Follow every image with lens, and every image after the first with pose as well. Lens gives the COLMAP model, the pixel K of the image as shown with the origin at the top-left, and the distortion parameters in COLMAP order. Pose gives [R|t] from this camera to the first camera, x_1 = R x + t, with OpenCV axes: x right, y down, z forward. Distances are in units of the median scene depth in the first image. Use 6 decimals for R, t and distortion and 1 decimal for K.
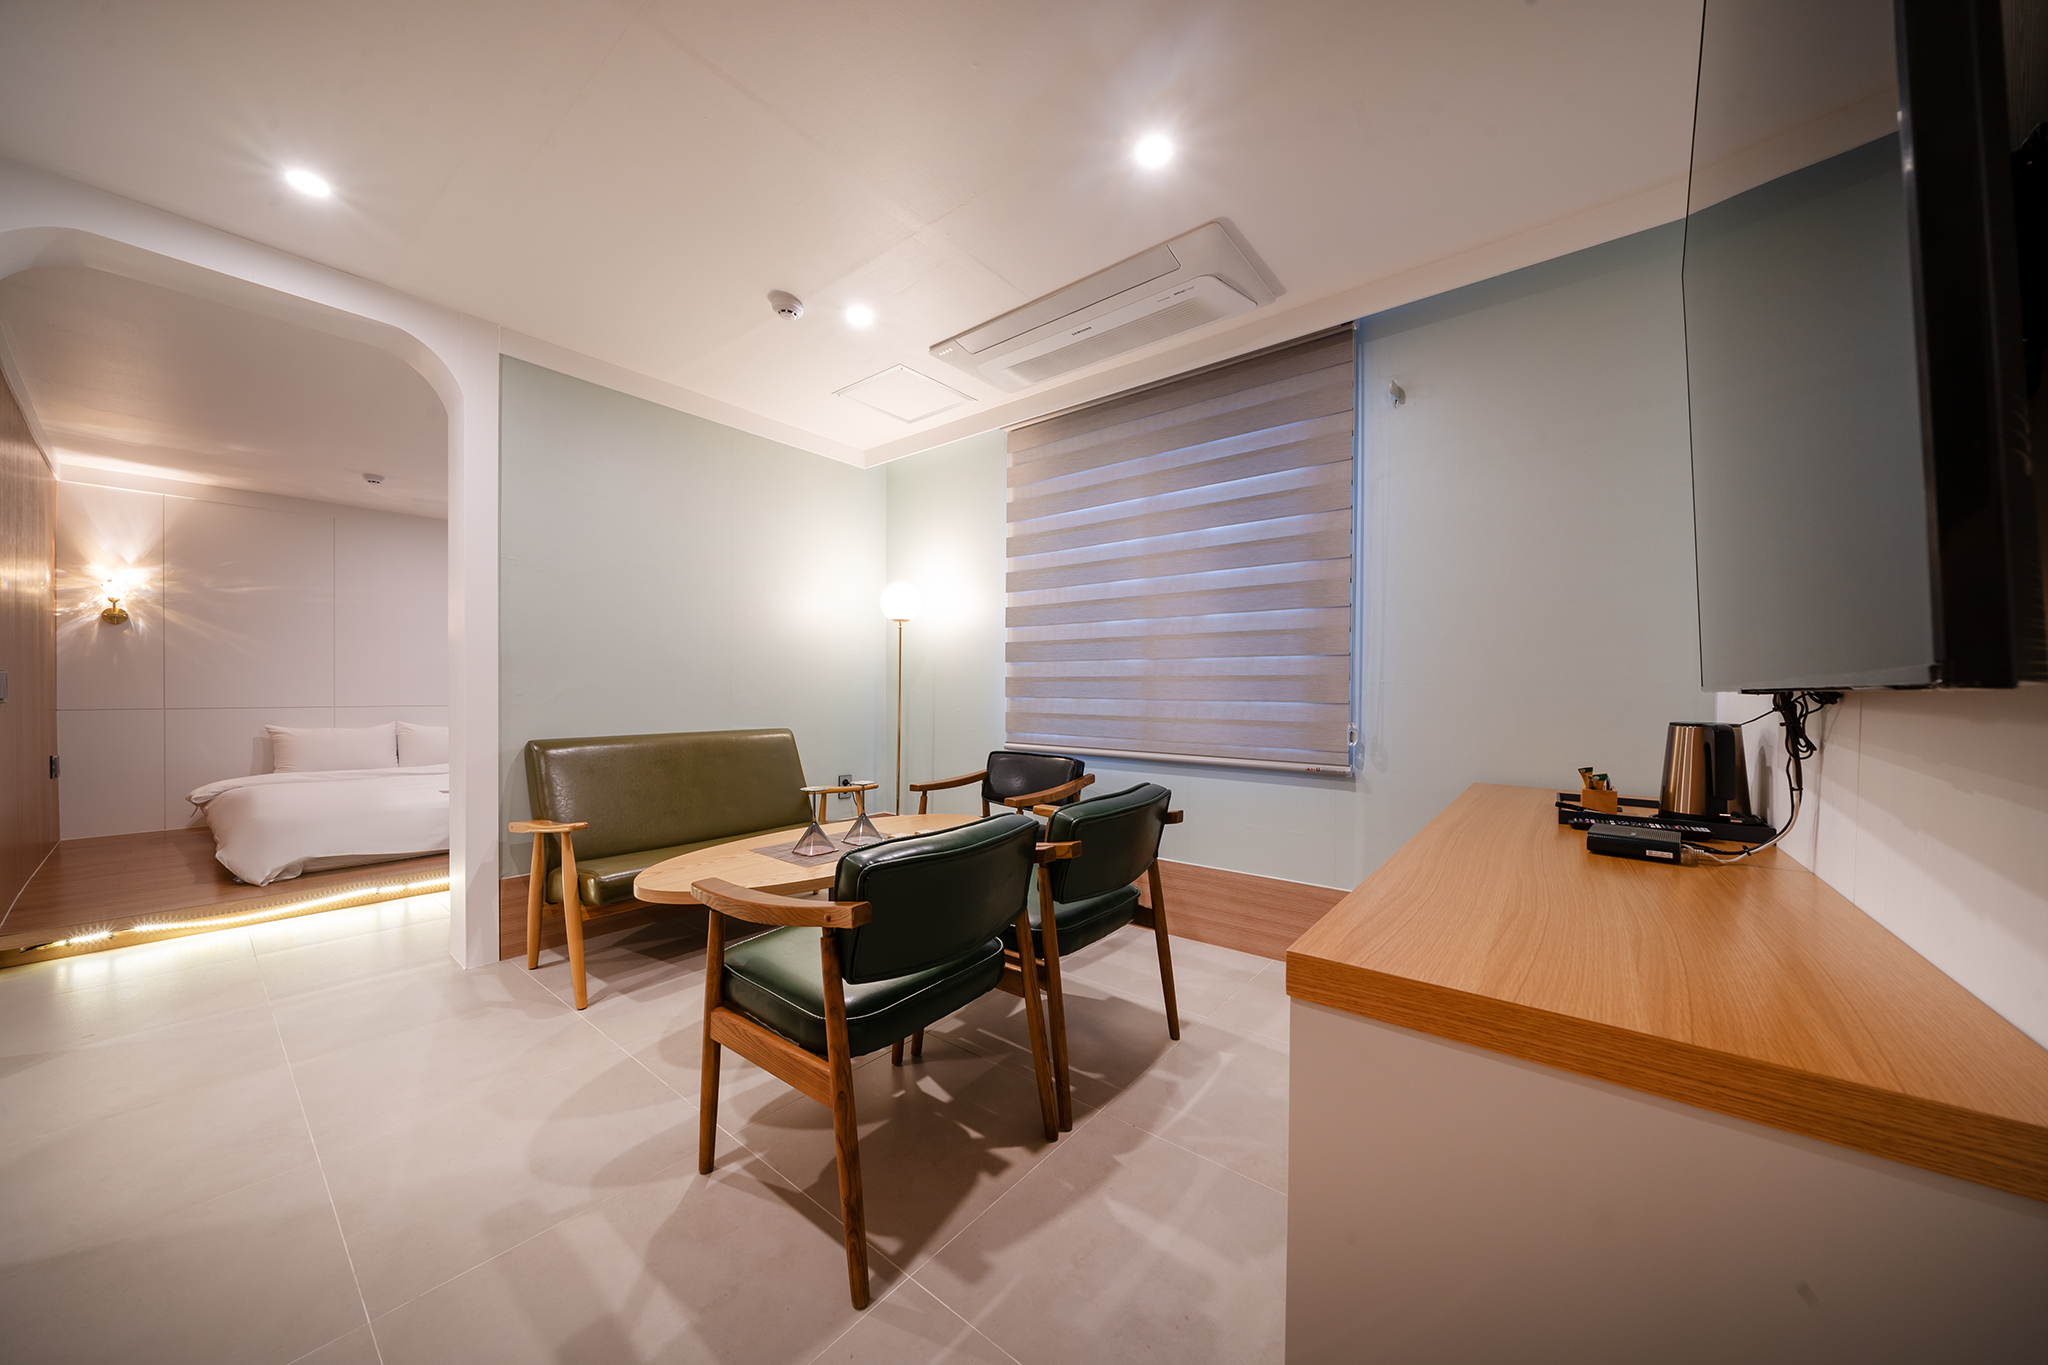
lens RADIAL K [[682.5, 0, 1036.4], [0, 682.5, 685.7], [0, 0, 1]] dist [-0.011278, 0.000004]
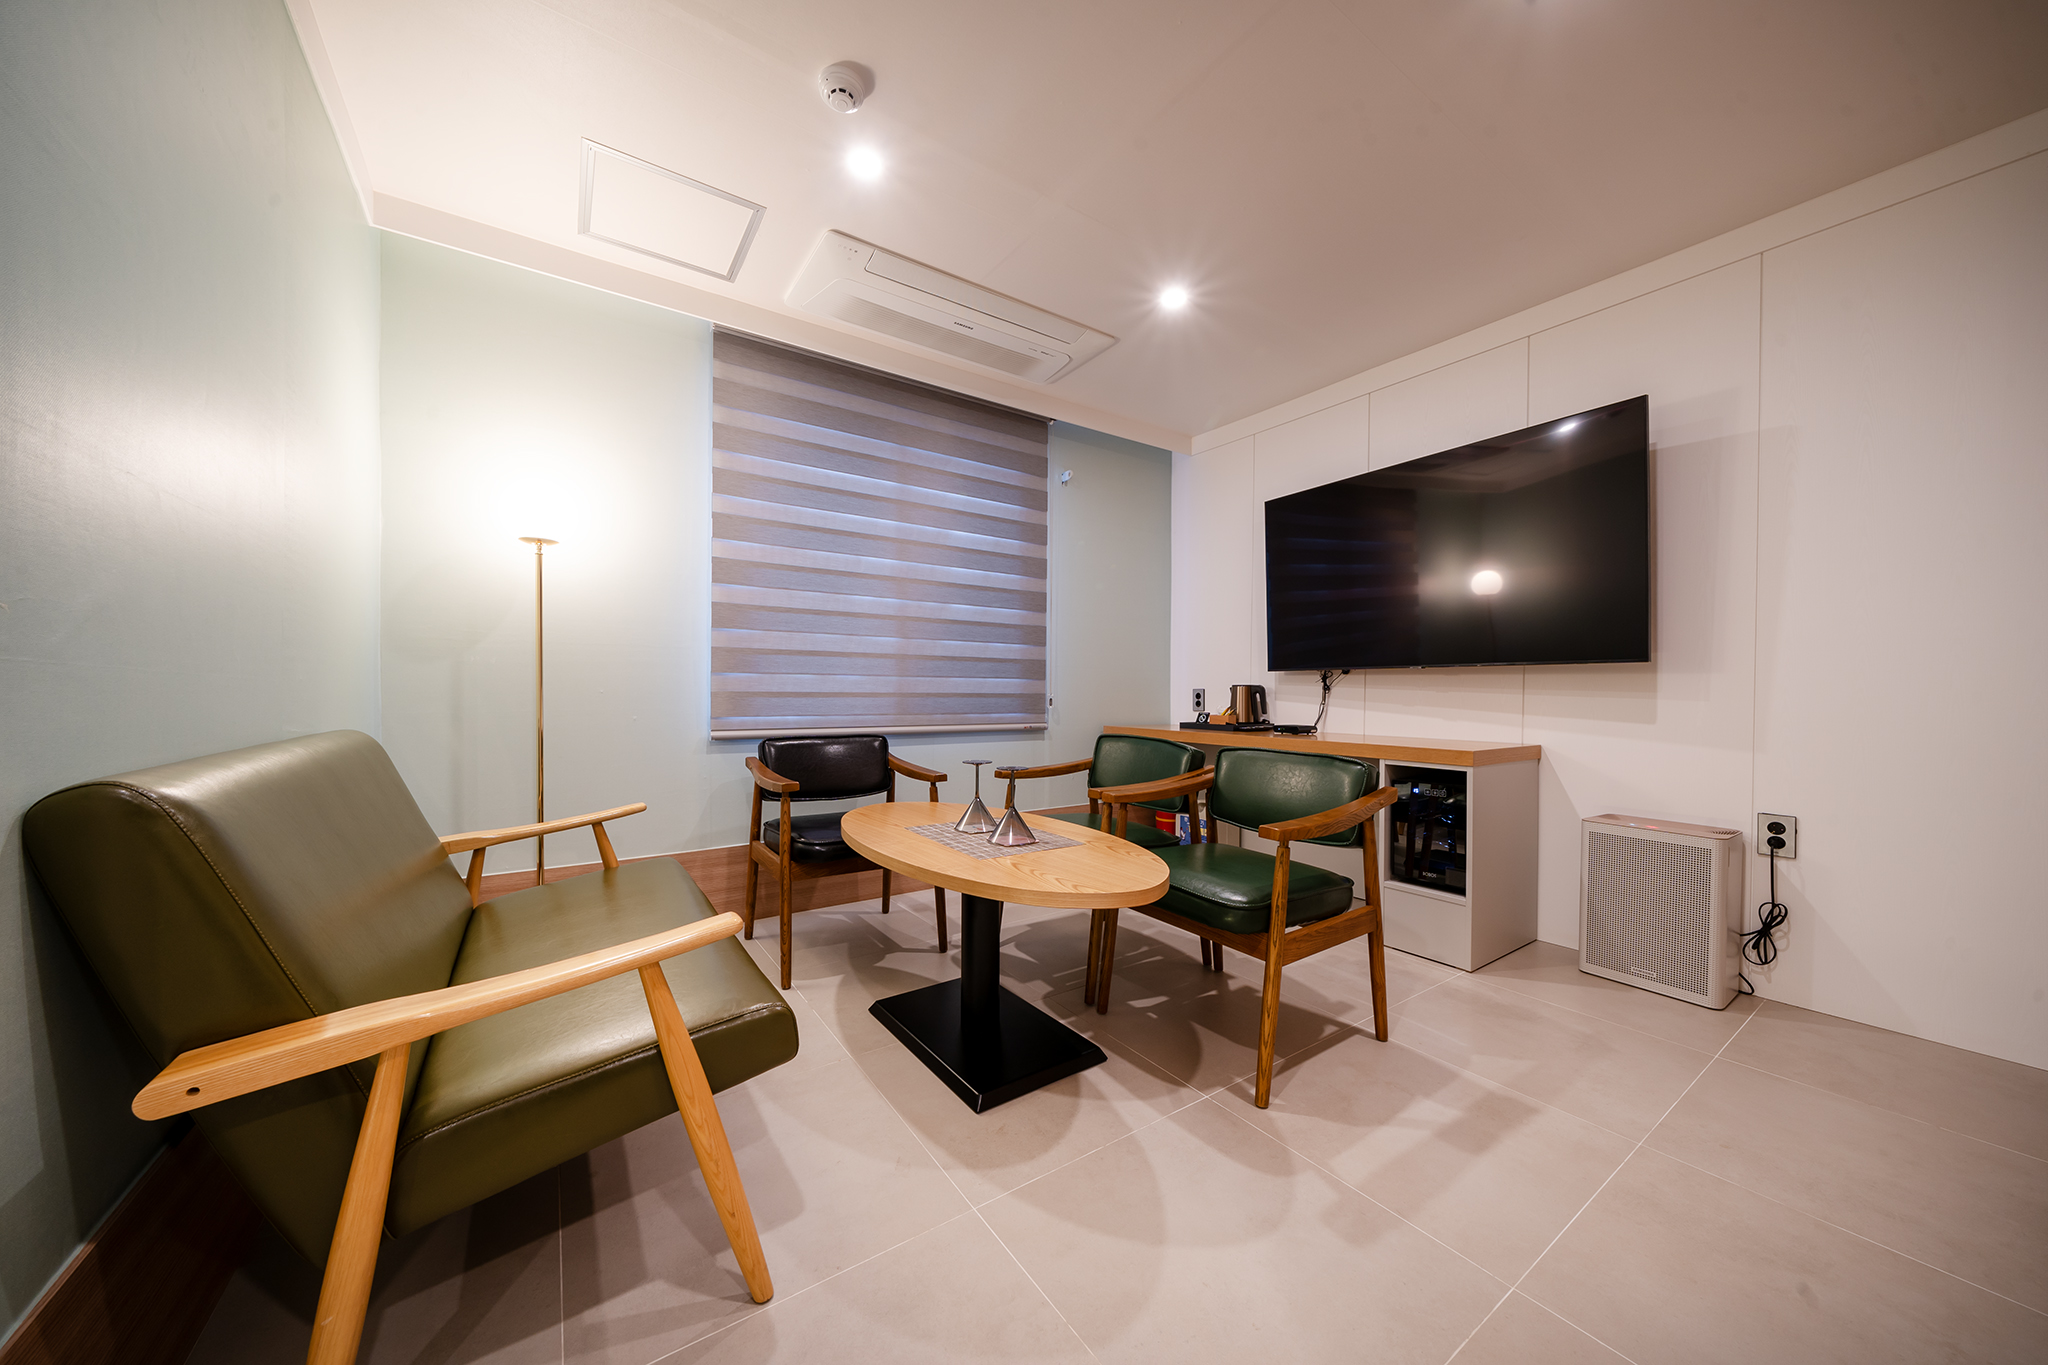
lens RADIAL K [[682.5, 0, 1024.0], [0, 682.5, 681.3], [0, 0, 1]] dist [-0.011278, 0.000004]
pose [[0.287912, -0.002913, 0.957652, -0.778118], [-0.017235, 0.999818, 0.008223, 0.015474], [-0.957502, -0.018873, 0.287809, 0.504792]]
